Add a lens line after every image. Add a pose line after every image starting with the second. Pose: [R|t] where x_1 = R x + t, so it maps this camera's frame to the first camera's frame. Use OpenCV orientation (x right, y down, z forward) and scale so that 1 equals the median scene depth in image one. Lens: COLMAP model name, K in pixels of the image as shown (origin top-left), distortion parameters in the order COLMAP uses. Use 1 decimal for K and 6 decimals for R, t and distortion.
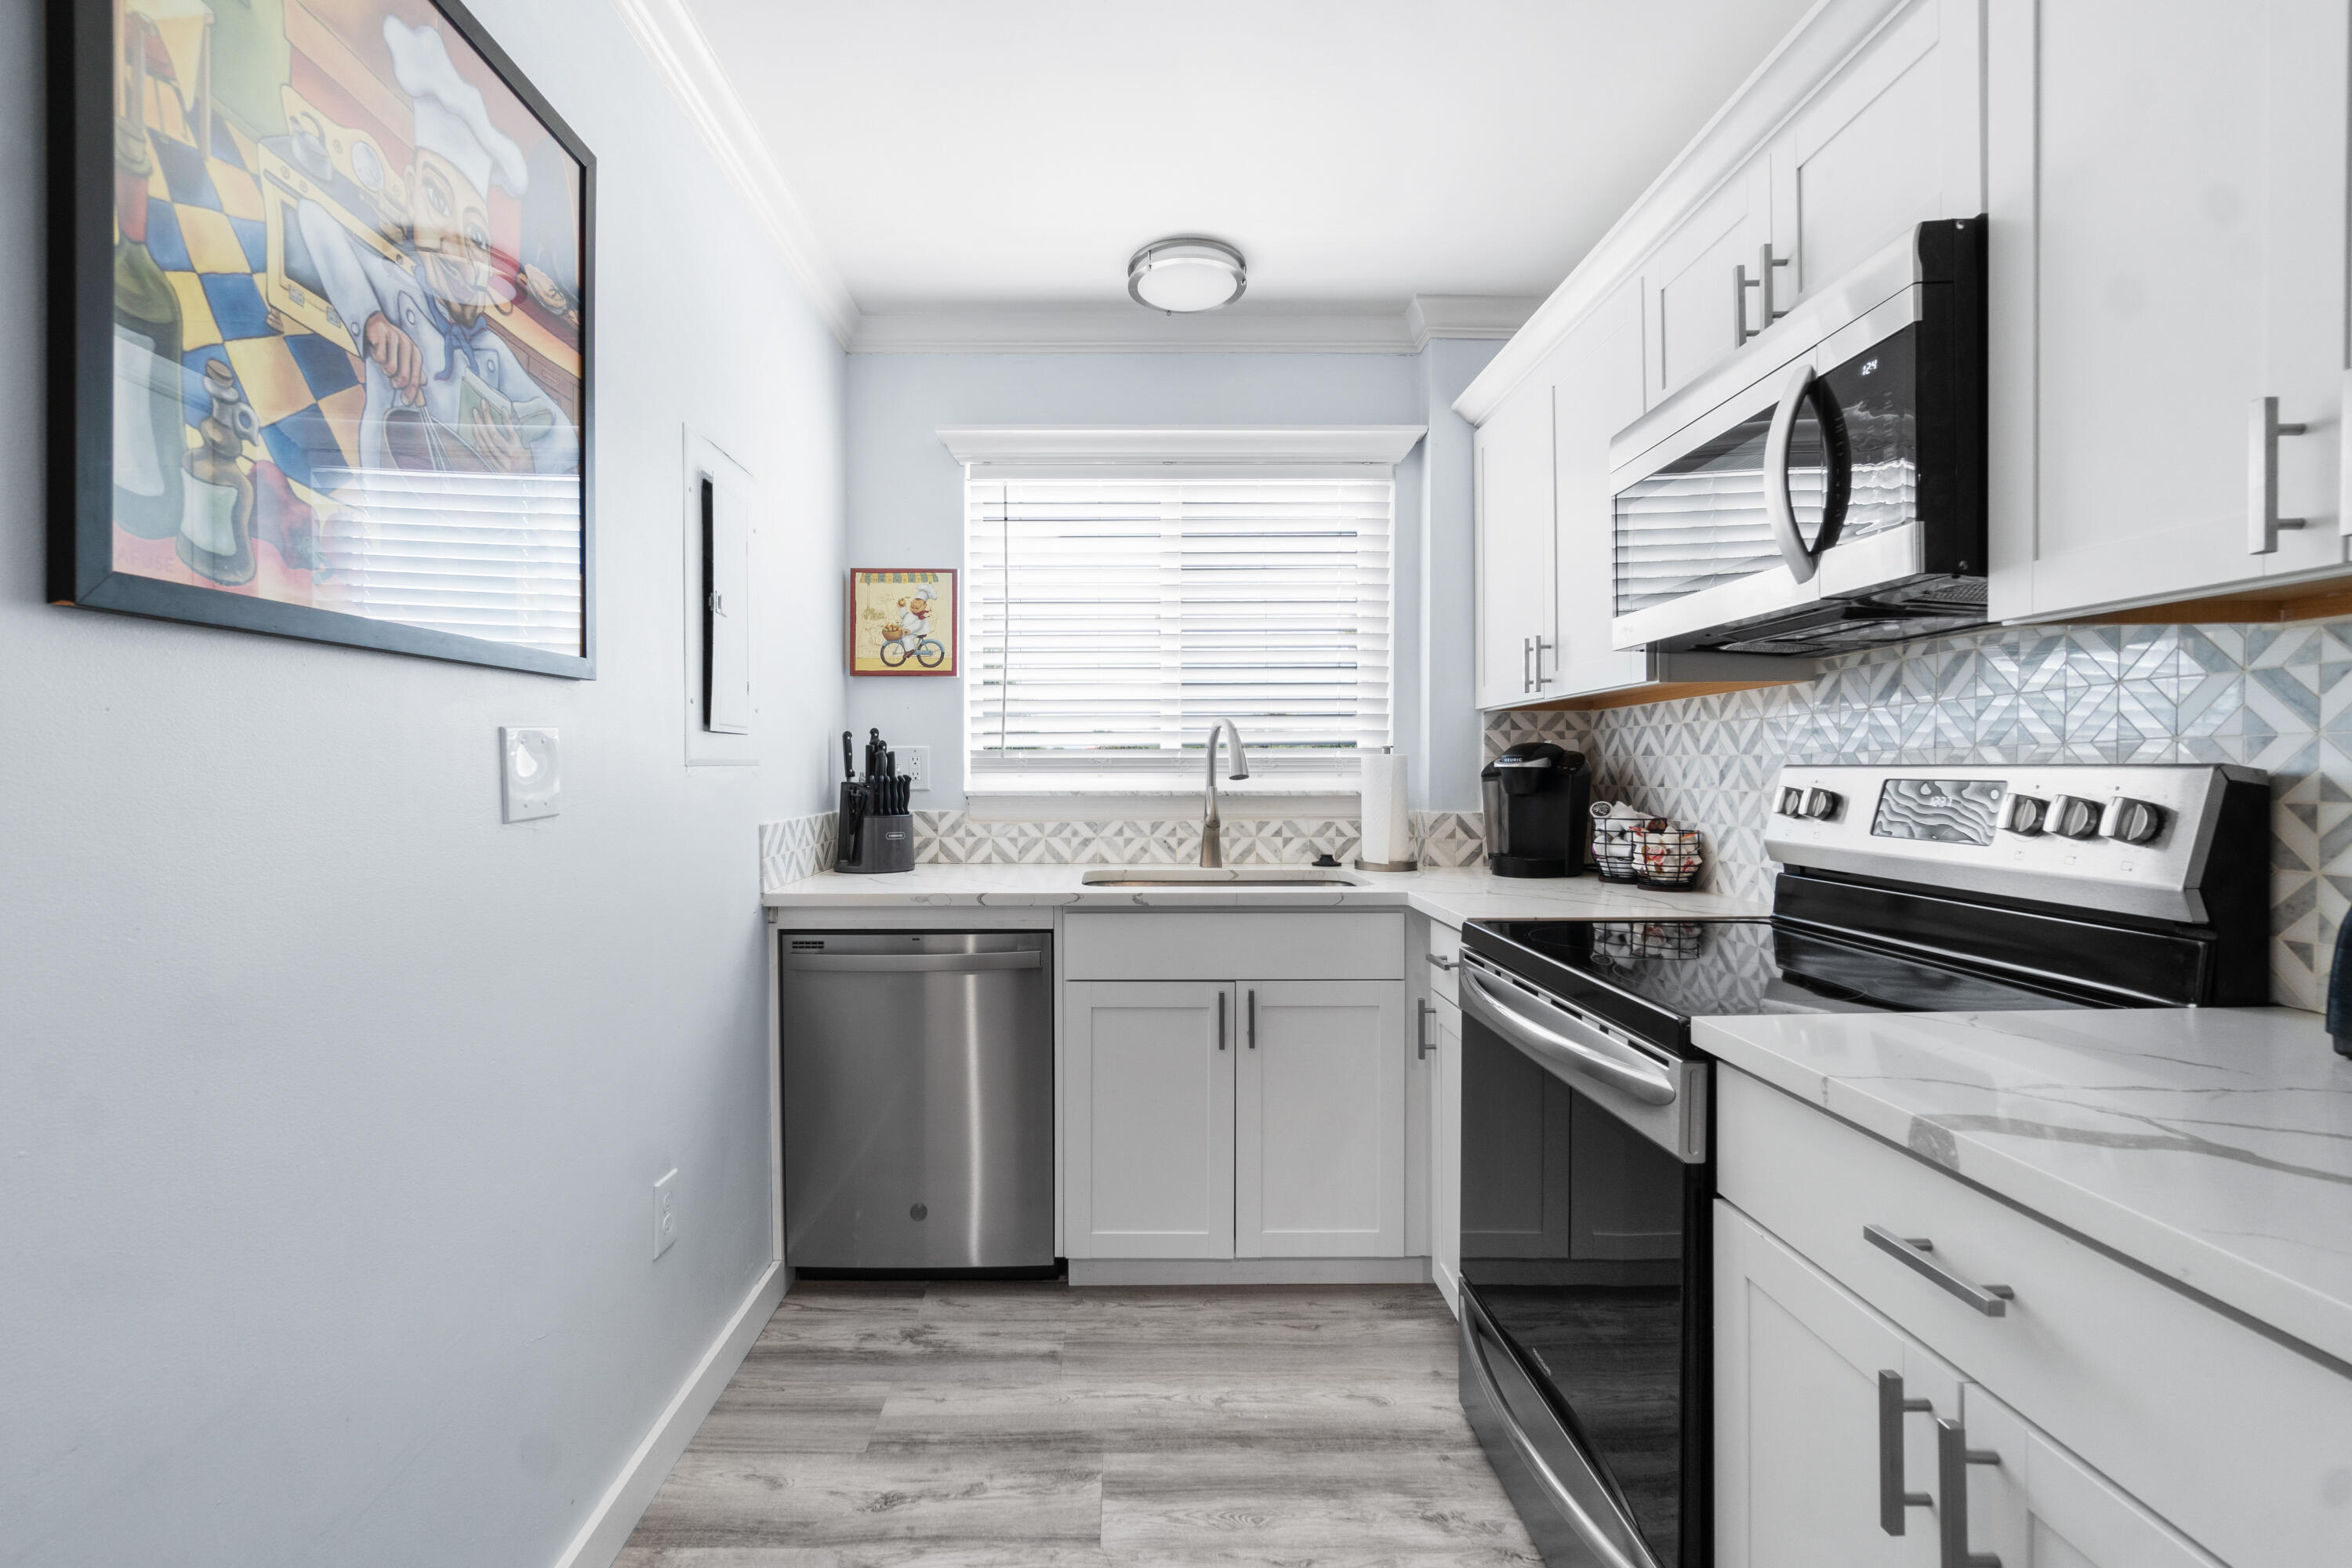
lens RADIAL K [[1031.8, 0, 1163.5], [0, 1031.8, 777.7], [0, 0, 1]] dist [-0.008441, 0.000577]
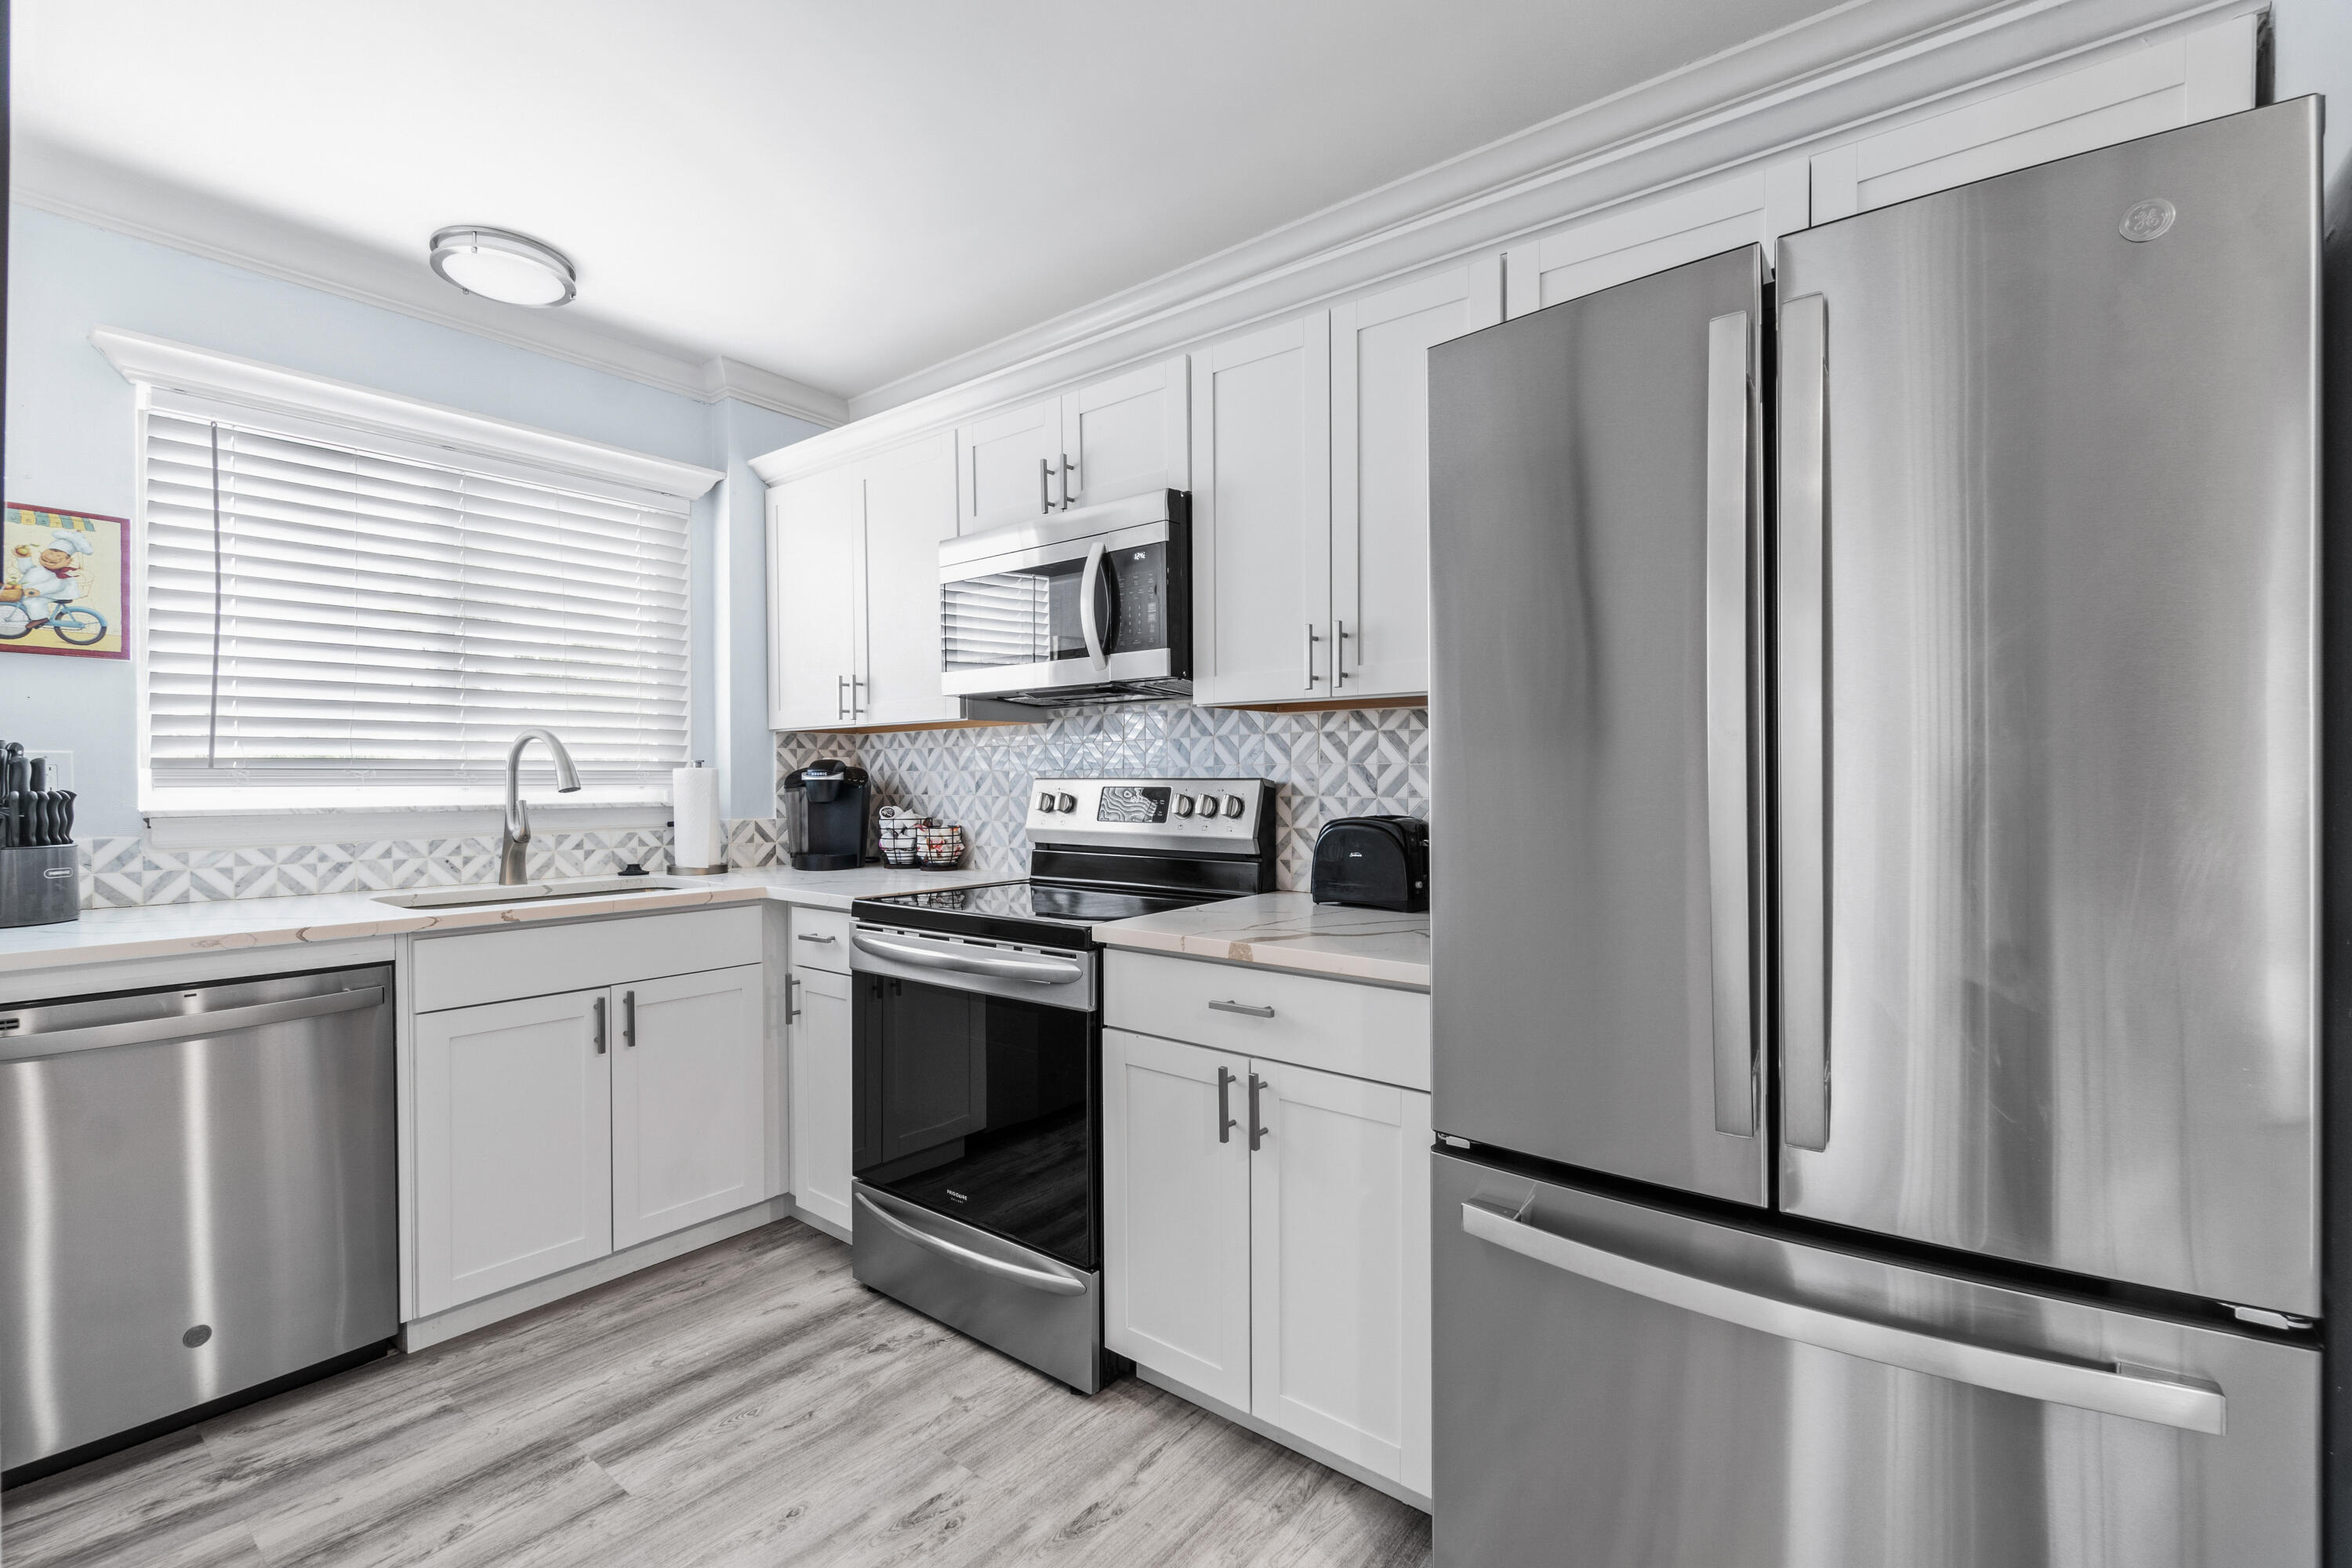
lens RADIAL K [[1031.8, 0, 1192.0], [0, 1031.8, 786.2], [0, 0, 1]] dist [-0.008441, 0.000577]
pose [[0.614988, -0.004719, 0.788522, -0.401980], [0.007800, 0.999970, -0.000098, 0.001096], [-0.788498, 0.006211, 0.615007, -0.104400]]
